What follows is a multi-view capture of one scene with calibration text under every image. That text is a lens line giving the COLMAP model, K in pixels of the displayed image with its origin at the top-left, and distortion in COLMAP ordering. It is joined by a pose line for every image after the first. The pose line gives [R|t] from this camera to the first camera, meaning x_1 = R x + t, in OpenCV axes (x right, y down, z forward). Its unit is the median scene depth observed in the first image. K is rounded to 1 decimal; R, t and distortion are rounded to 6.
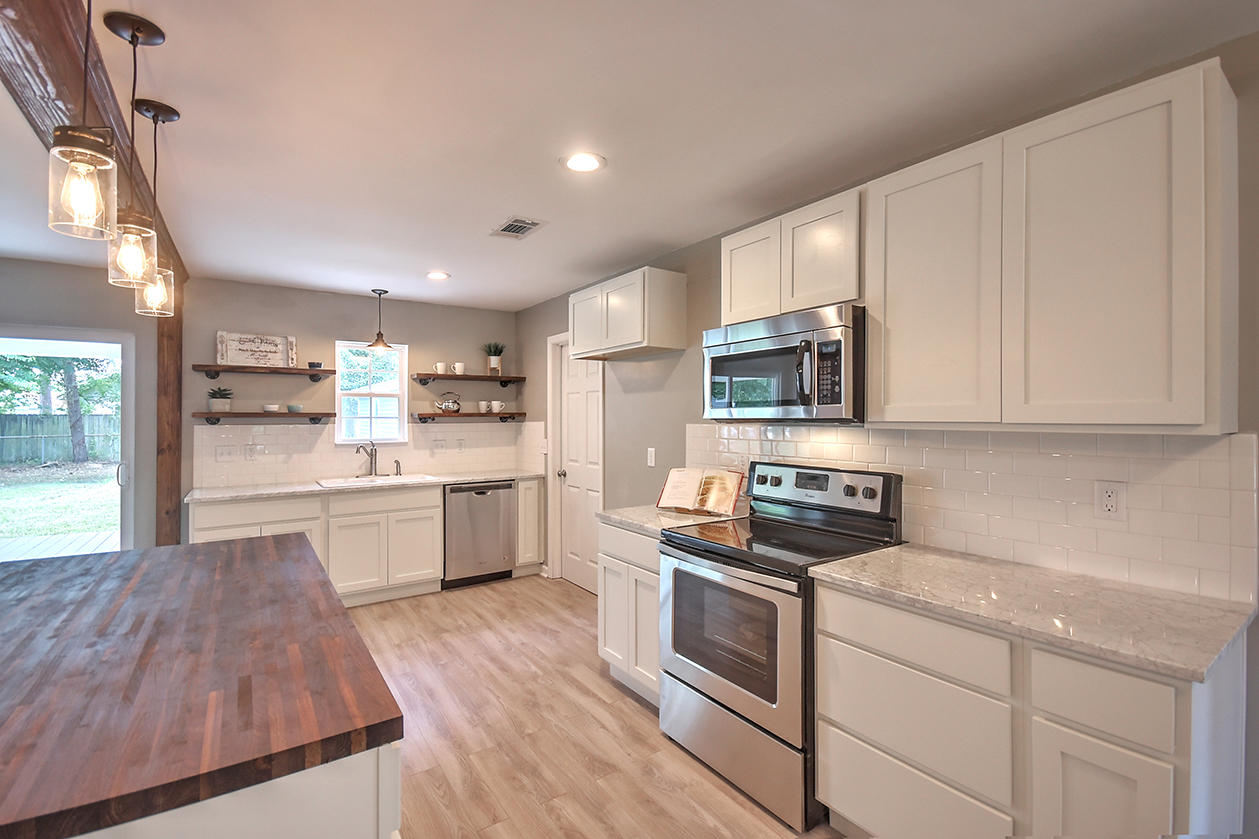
lens RADIAL K [[553.4, 0, 631.7], [0, 553.4, 414.6], [0, 0, 1]] dist [-0.025692, -0.000651]
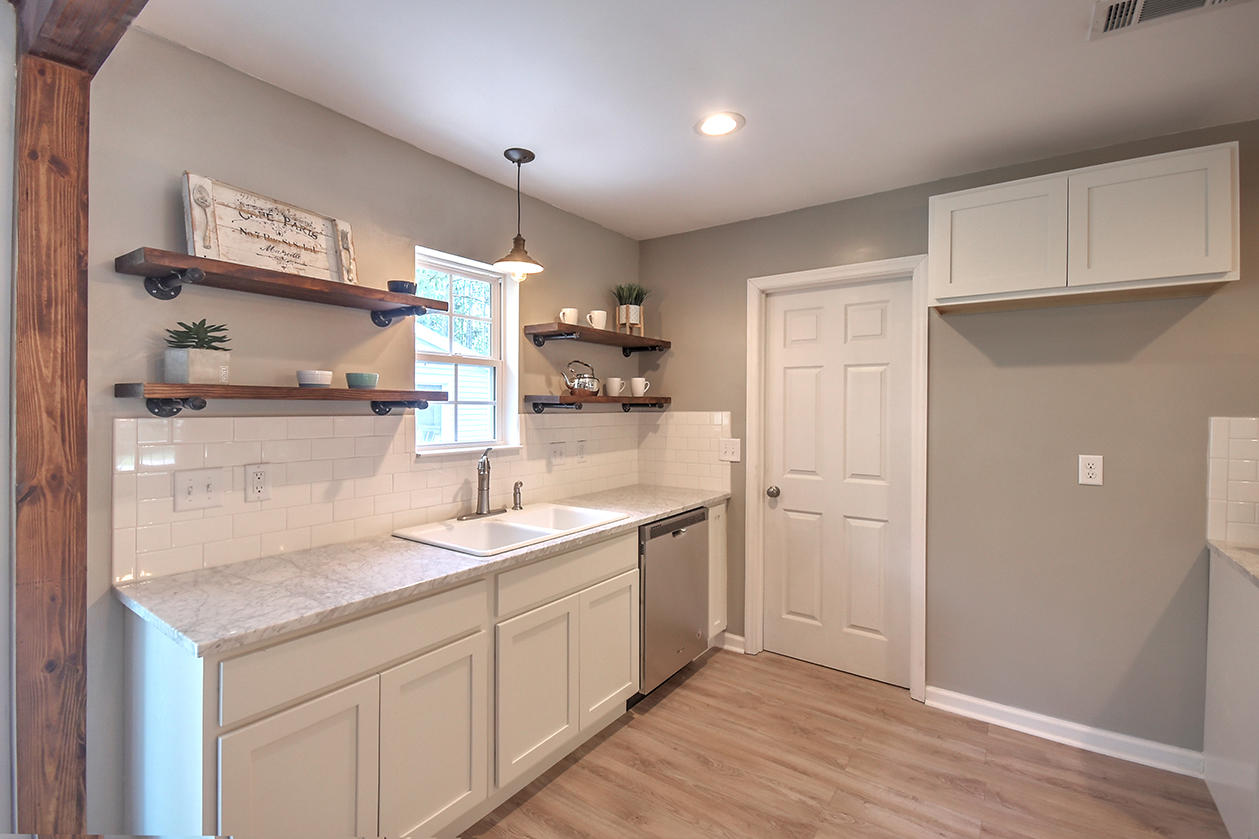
lens RADIAL K [[553.4, 0, 626.0], [0, 553.4, 418.3], [0, 0, 1]] dist [-0.025692, -0.000651]
pose [[0.947652, -0.000017, 0.319304, -0.527315], [-0.008251, 0.999665, 0.024540, 0.006827], [-0.319197, -0.025890, 0.947335, 0.478523]]
